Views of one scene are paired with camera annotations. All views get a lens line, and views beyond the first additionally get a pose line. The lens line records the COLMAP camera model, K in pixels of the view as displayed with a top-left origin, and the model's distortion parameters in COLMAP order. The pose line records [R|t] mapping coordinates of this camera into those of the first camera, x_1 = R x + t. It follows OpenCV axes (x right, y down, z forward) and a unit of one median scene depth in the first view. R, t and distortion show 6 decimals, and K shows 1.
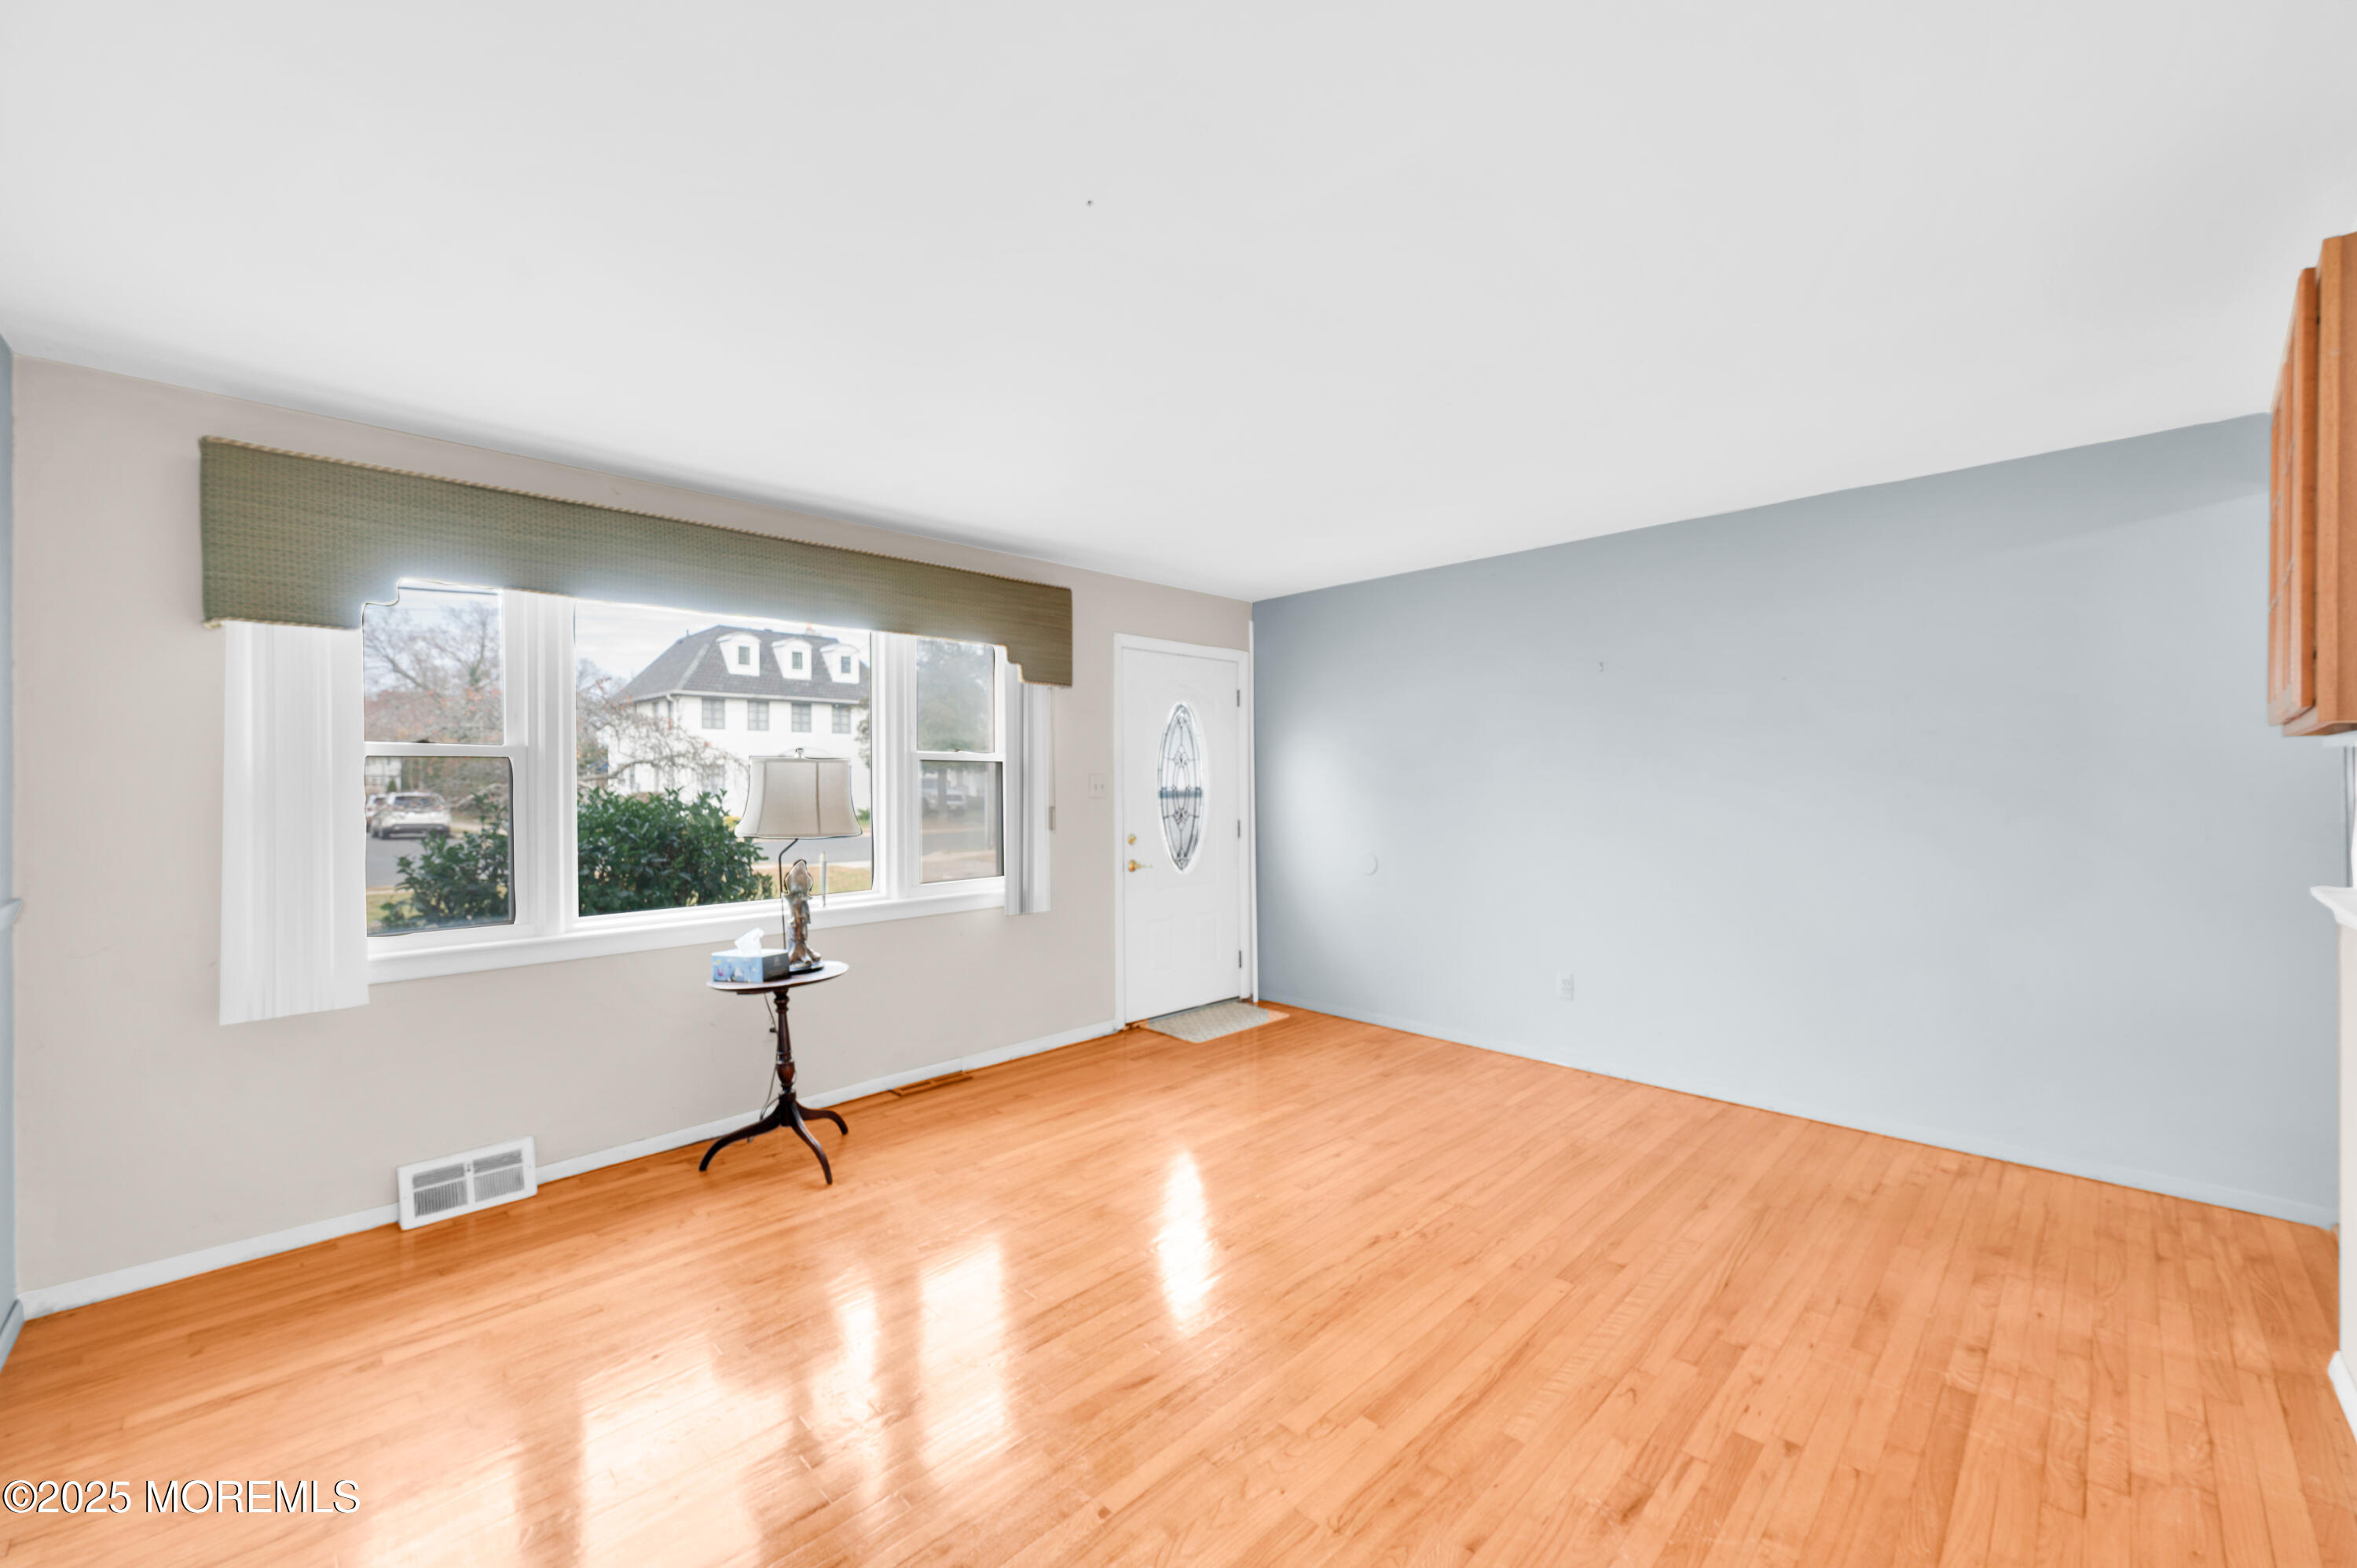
lens RADIAL K [[941.7, 0, 1172.0], [0, 941.7, 794.3], [0, 0, 1]] dist [-0.000390, 0.000128]
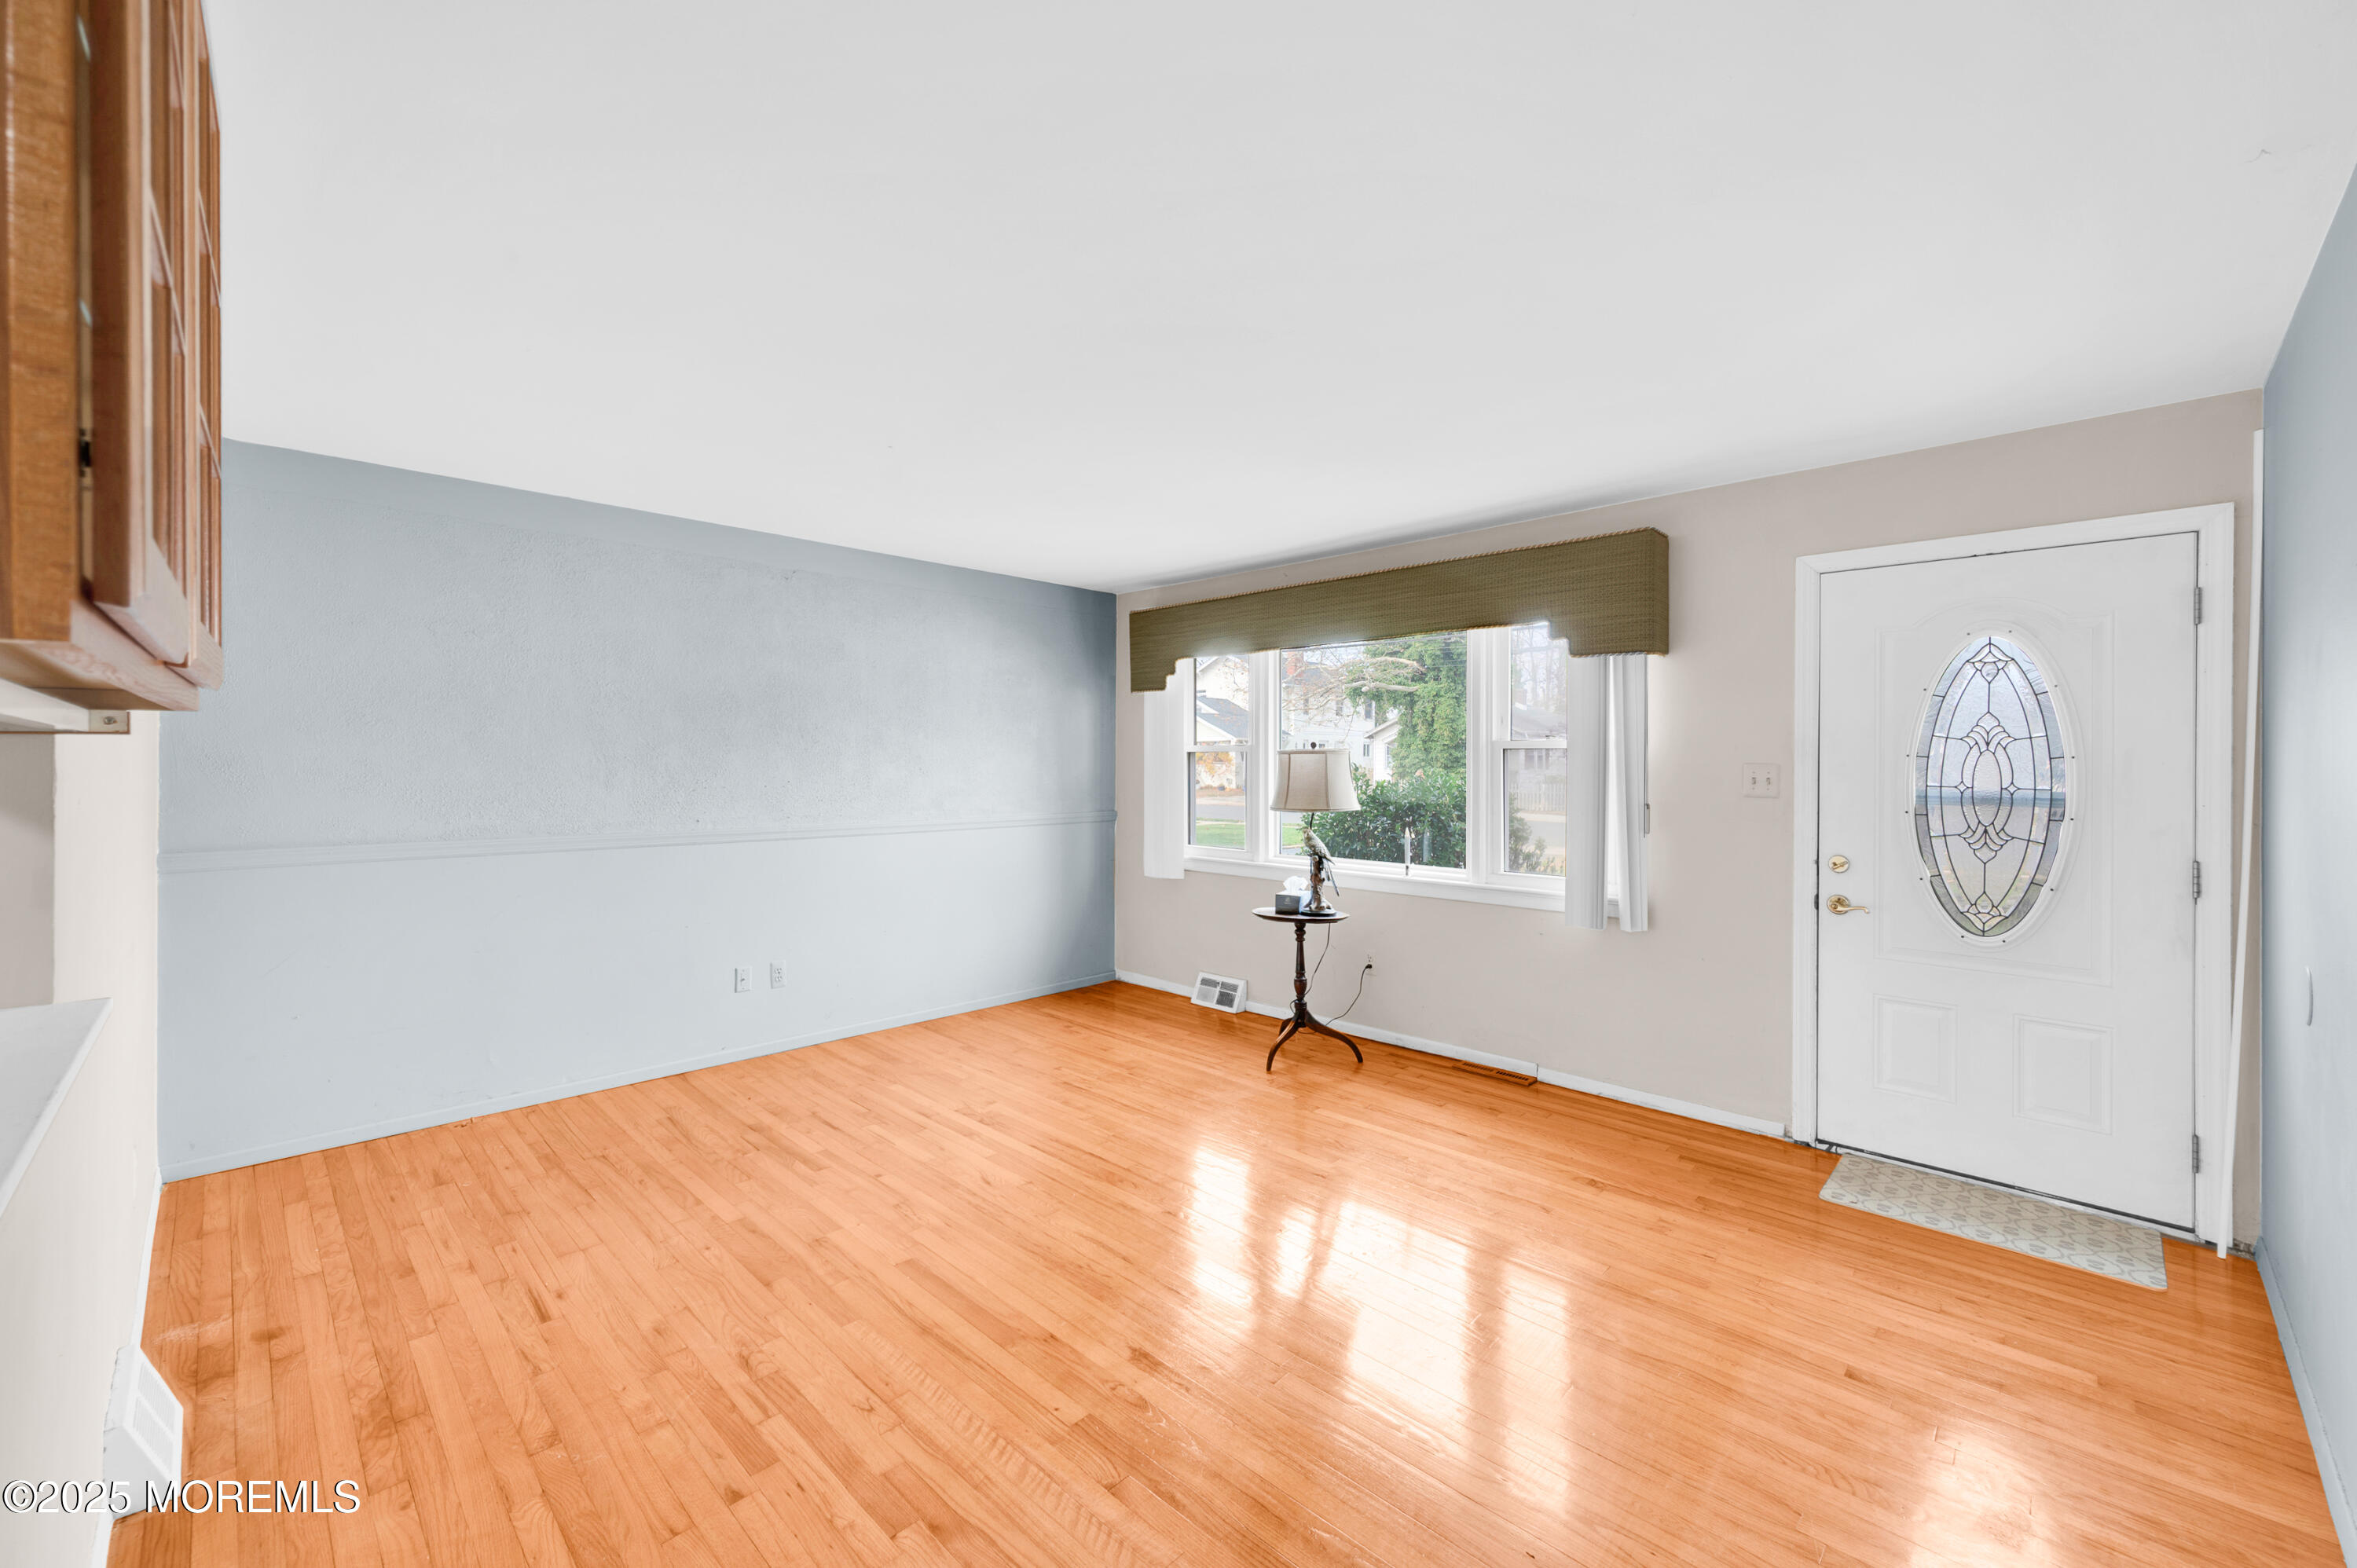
lens RADIAL K [[941.7, 0, 1190.9], [0, 941.7, 770.0], [0, 0, 1]] dist [-0.000390, 0.000128]
pose [[0.022042, 0.016189, -0.999626, 0.888339], [-0.020798, 0.999660, 0.015731, -0.027020], [0.999541, 0.020443, 0.022371, 0.792465]]
